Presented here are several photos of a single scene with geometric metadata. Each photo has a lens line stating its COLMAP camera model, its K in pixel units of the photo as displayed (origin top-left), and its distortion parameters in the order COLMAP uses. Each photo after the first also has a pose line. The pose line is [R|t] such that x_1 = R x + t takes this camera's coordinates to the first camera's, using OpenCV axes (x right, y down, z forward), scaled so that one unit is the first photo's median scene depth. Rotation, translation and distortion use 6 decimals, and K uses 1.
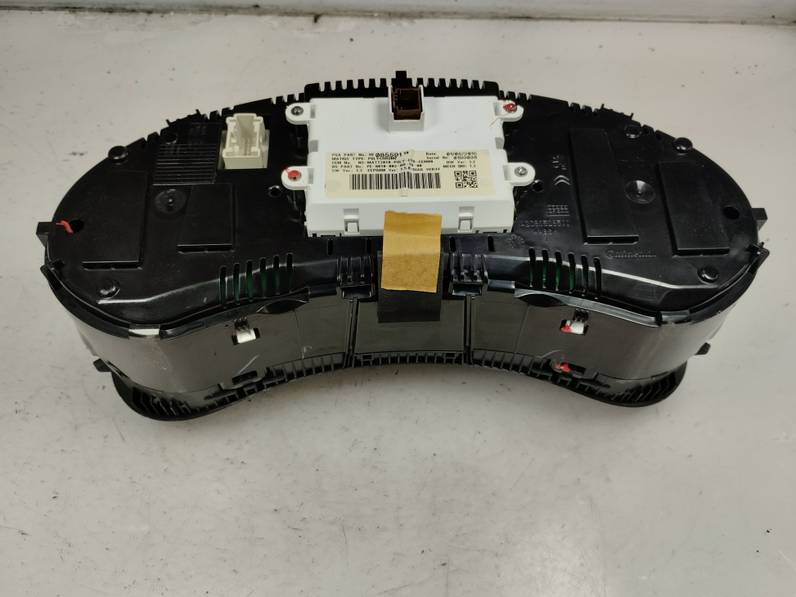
lens RADIAL K [[702.9, 0, 398.0], [0, 702.9, 298.5], [0, 0, 1]] dist [0.057483, -0.119598]
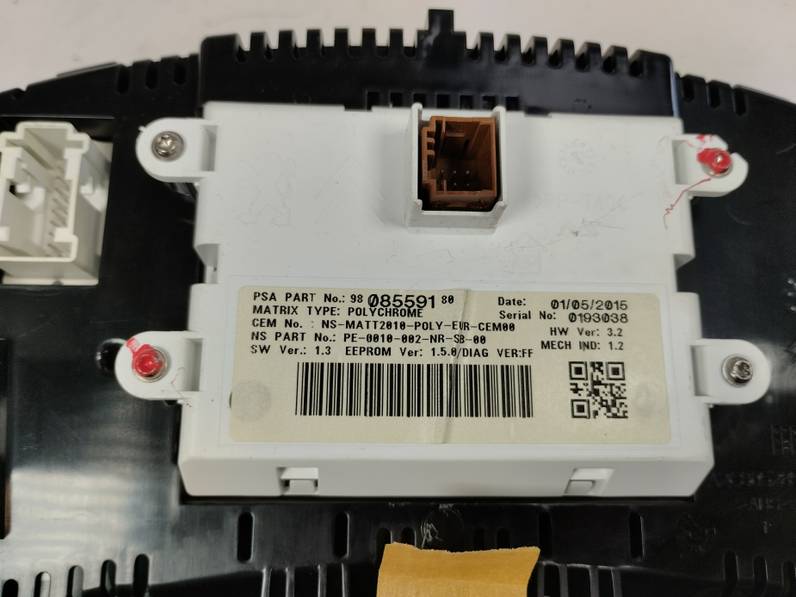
lens RADIAL K [[702.9, 0, 398.0], [0, 702.9, 298.5], [0, 0, 1]] dist [0.057483, -0.119598]
pose [[0.998193, 0.052595, 0.029053, -0.026876], [-0.058844, 0.953476, 0.295671, -0.321586], [-0.012150, -0.296846, 0.954848, 0.638314]]
